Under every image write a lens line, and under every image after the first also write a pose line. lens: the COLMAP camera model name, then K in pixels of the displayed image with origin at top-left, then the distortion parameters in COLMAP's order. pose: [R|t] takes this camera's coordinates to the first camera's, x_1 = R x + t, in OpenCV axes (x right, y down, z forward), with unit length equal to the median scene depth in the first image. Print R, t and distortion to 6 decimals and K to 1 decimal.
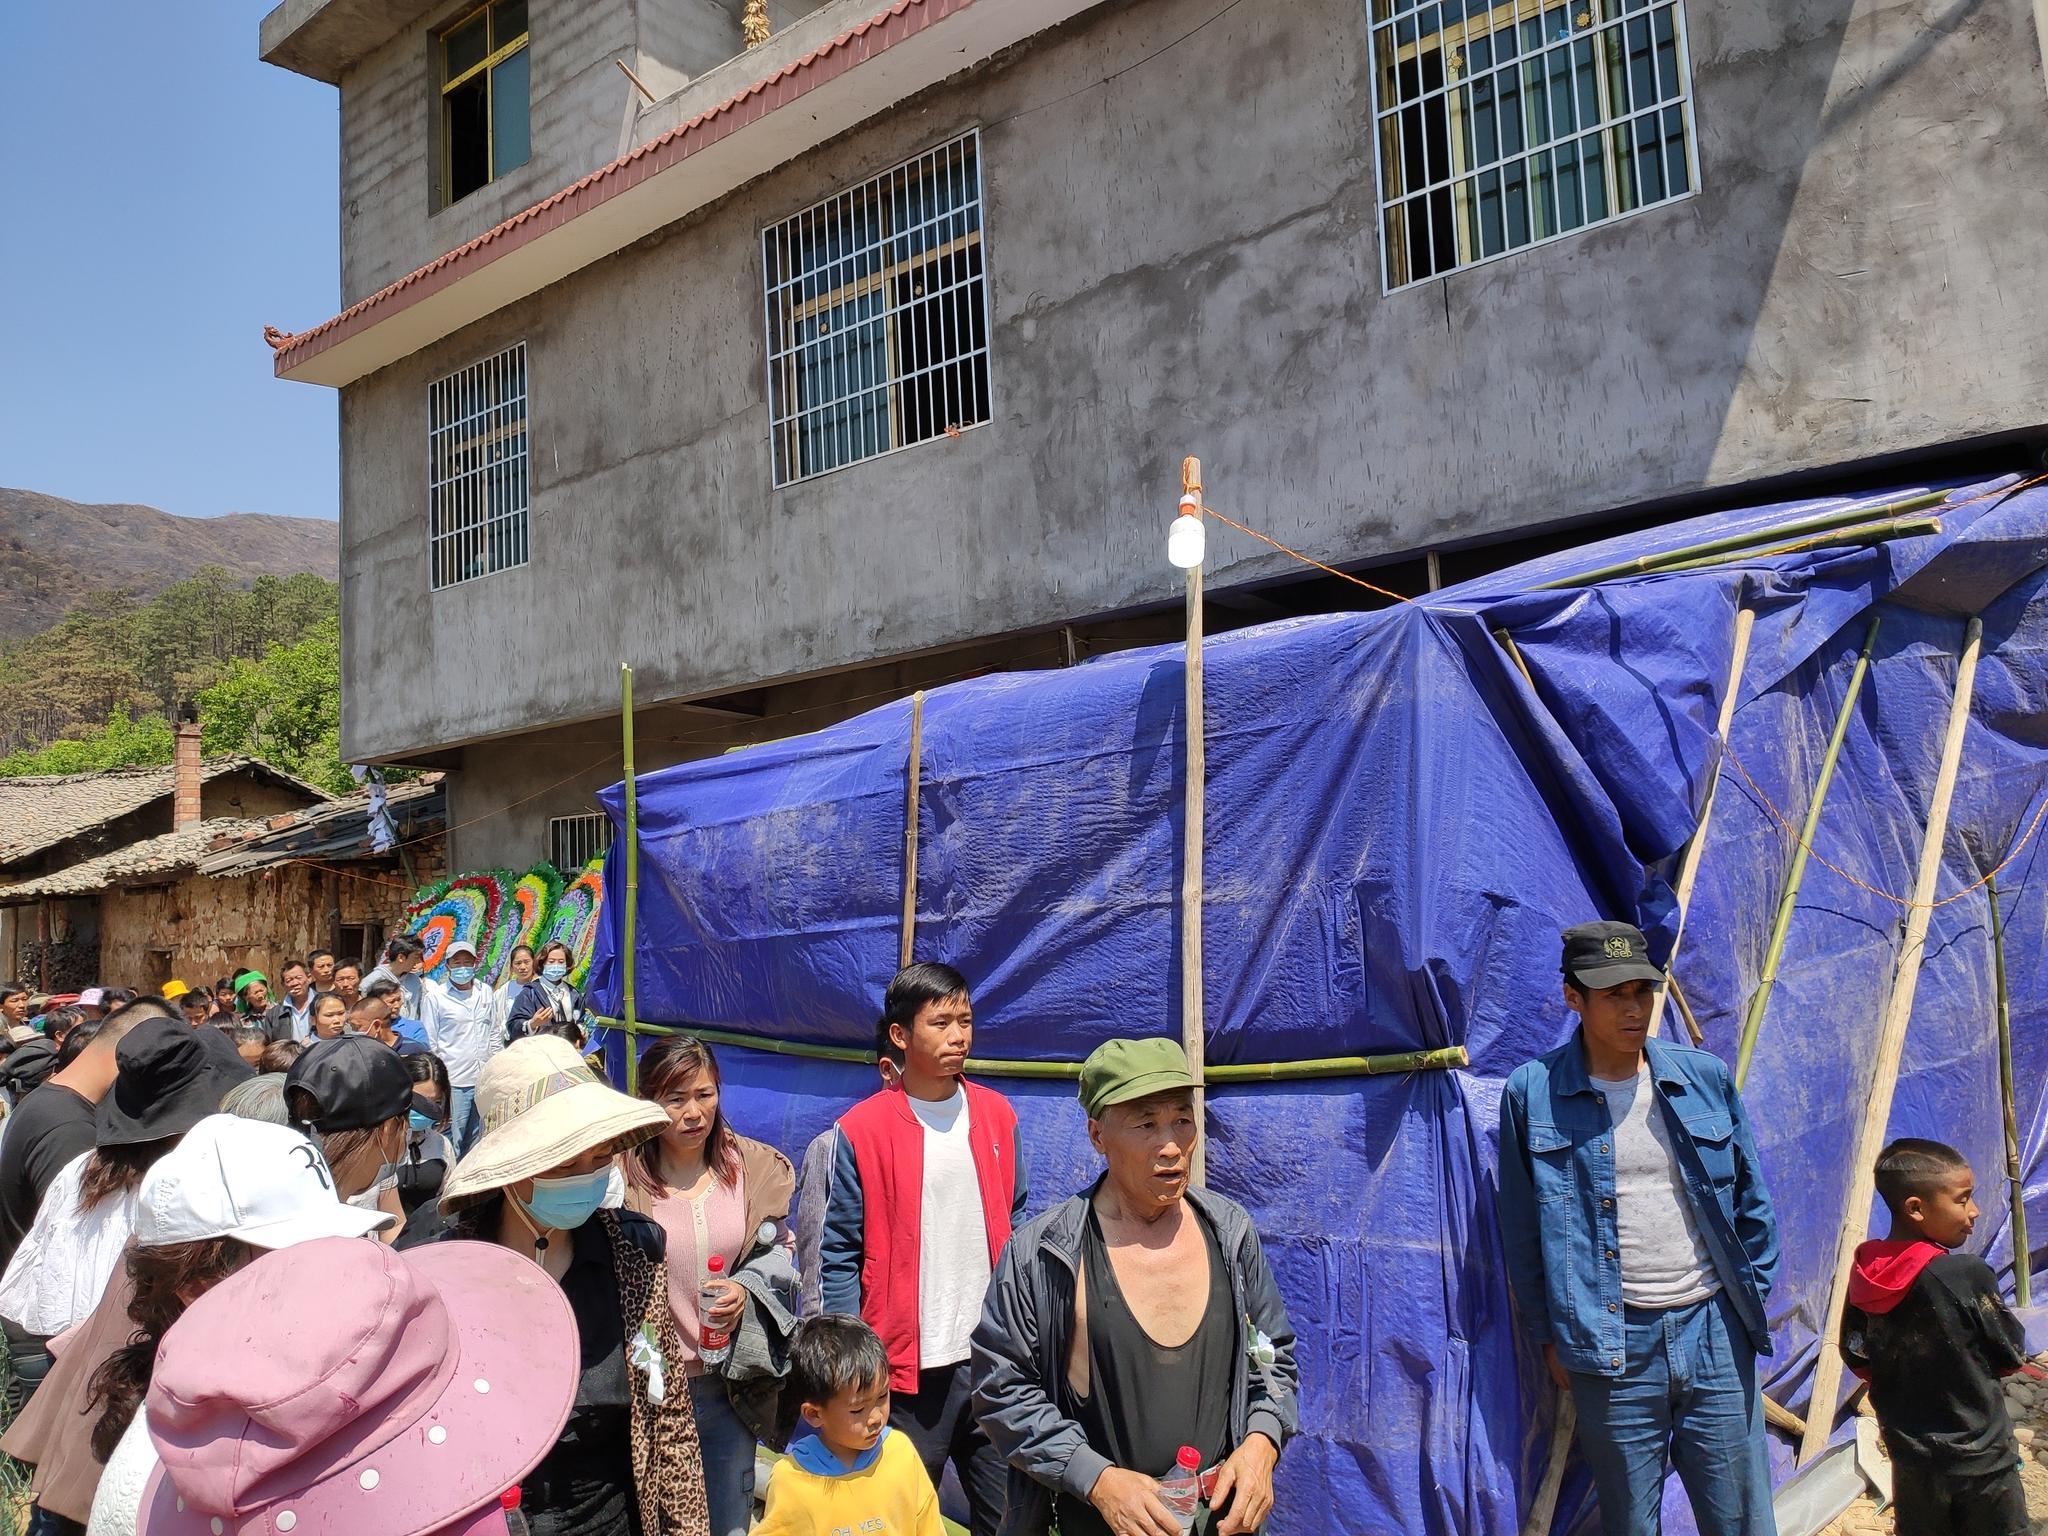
lens RADIAL K [[1547.5, 0, 1028.8], [0, 1547.5, 770.9], [0, 0, 1]] dist [0.081104, -0.110994]
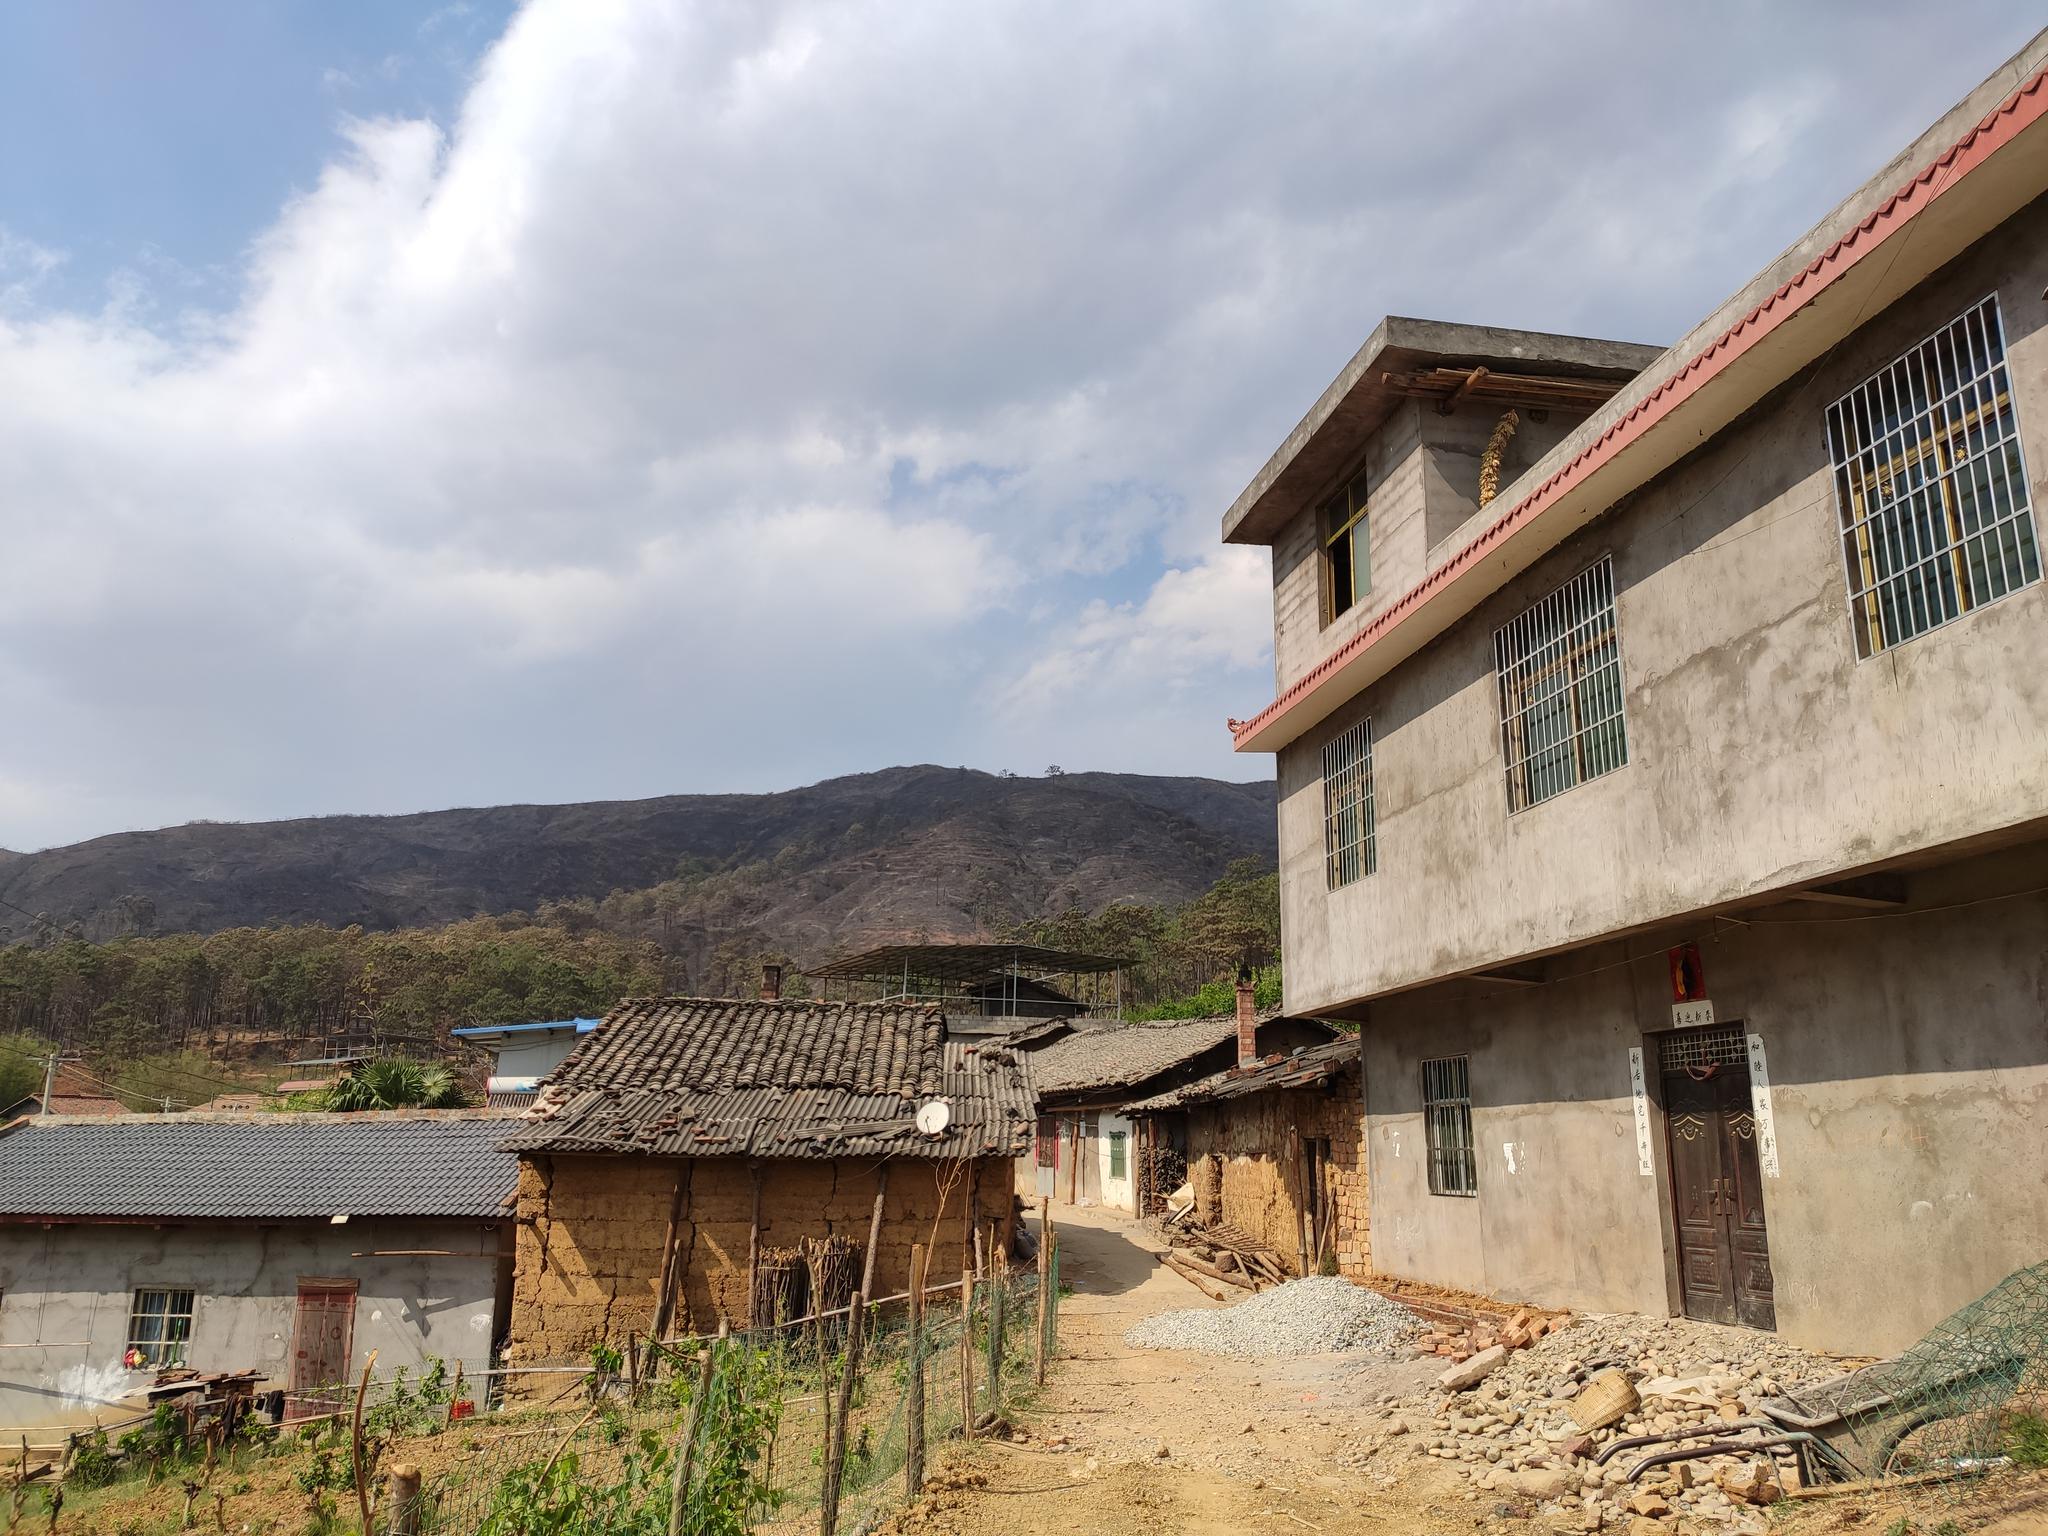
lens RADIAL K [[1547.5, 0, 1014.0], [0, 1547.5, 761.2], [0, 0, 1]] dist [0.081104, -0.110994]
pose [[0.770290, -0.107344, -0.628594, 0.407167], [0.007611, 0.987208, -0.159256, -0.017117], [0.637648, 0.117889, 0.761254, -0.356833]]
